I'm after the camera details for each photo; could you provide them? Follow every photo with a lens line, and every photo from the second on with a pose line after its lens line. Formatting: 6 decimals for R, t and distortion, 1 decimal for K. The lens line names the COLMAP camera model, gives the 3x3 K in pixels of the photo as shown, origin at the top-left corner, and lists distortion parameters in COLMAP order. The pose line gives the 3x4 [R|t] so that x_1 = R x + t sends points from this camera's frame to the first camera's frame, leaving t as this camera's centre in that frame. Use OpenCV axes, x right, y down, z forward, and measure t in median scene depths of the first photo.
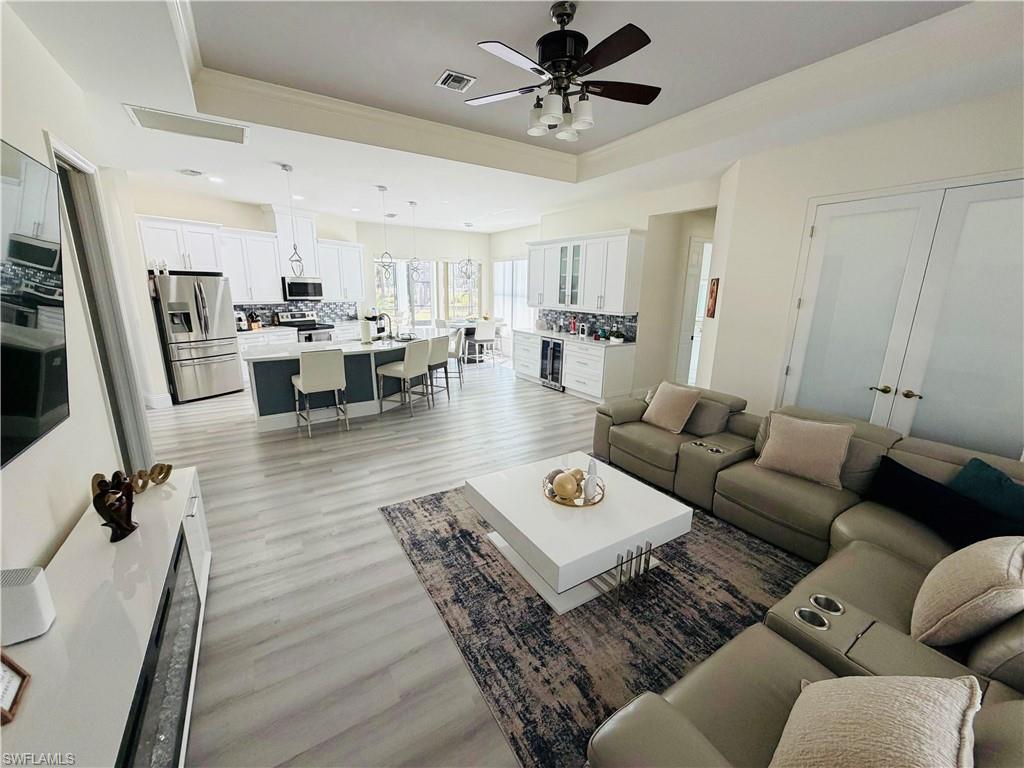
lens RADIAL K [[410.7, 0, 507.7], [0, 410.7, 384.3], [0, 0, 1]] dist [0.002048, -0.000353]
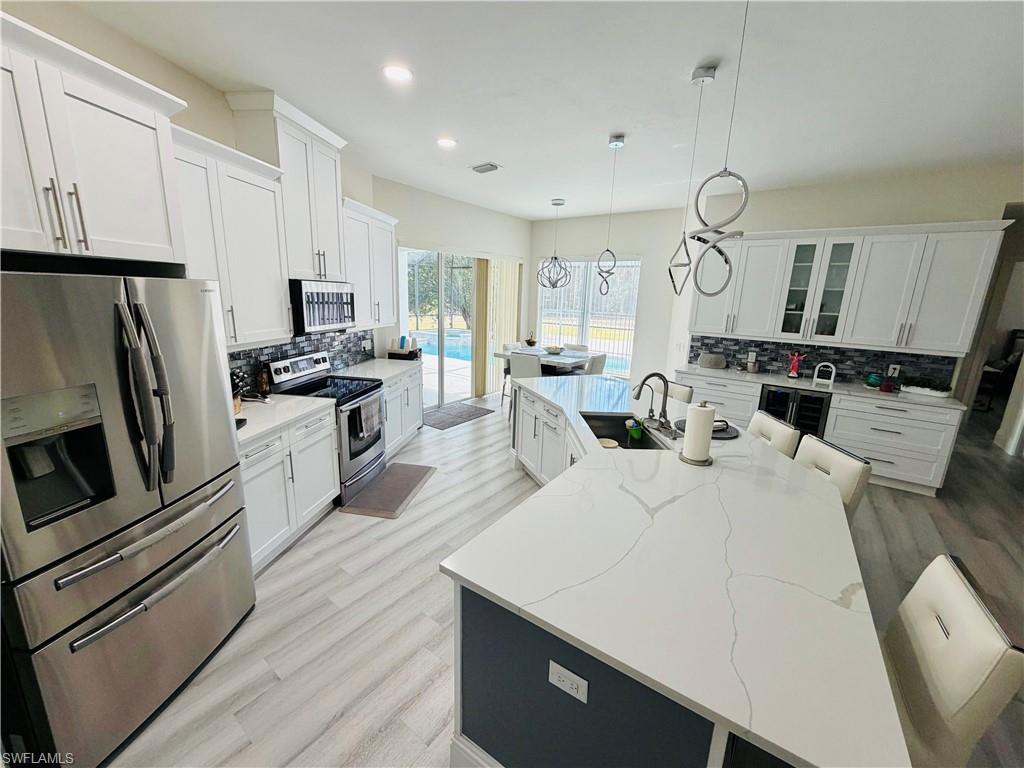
lens RADIAL K [[410.7, 0, 507.7], [0, 410.7, 384.3], [0, 0, 1]] dist [0.002048, -0.000353]
pose [[0.927075, -0.066654, 0.368903, -0.627043], [0.066858, 0.997687, 0.012246, -0.181537], [-0.368866, 0.013311, 0.929387, 0.667601]]
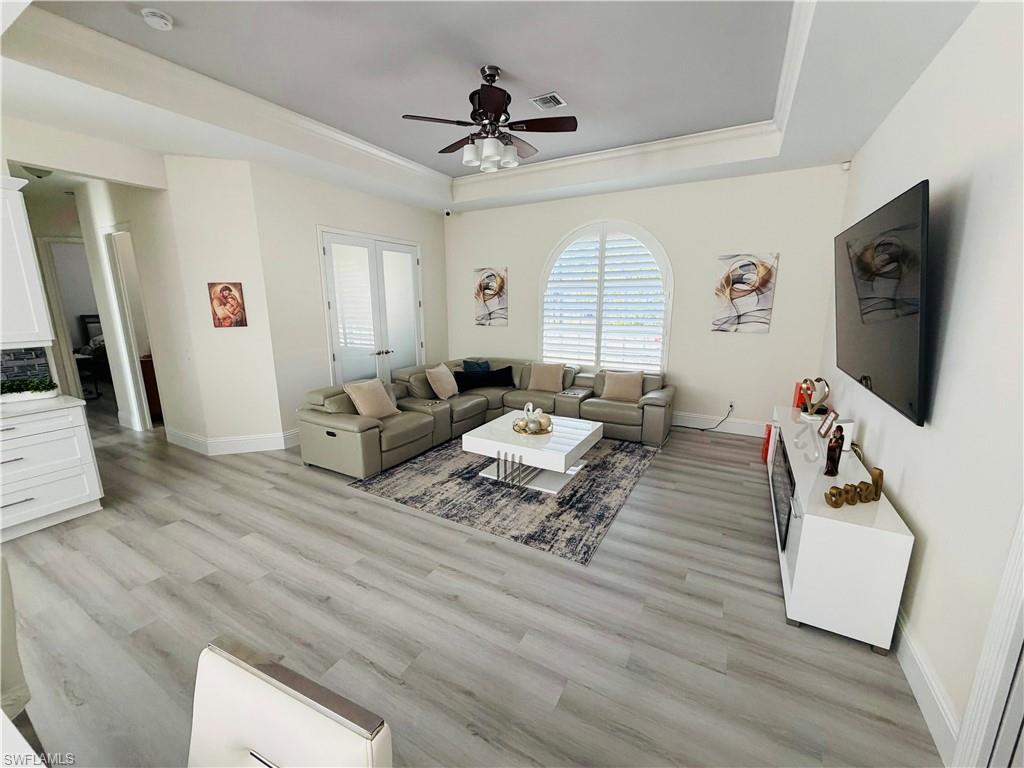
lens RADIAL K [[410.7, 0, 507.7], [0, 410.7, 384.3], [0, 0, 1]] dist [0.002048, -0.000353]
pose [[-0.482749, -0.190333, 0.854826, -0.470305], [0.198715, 0.926831, 0.318587, -0.173735], [-0.852916, 0.323664, -0.409604, 0.735535]]
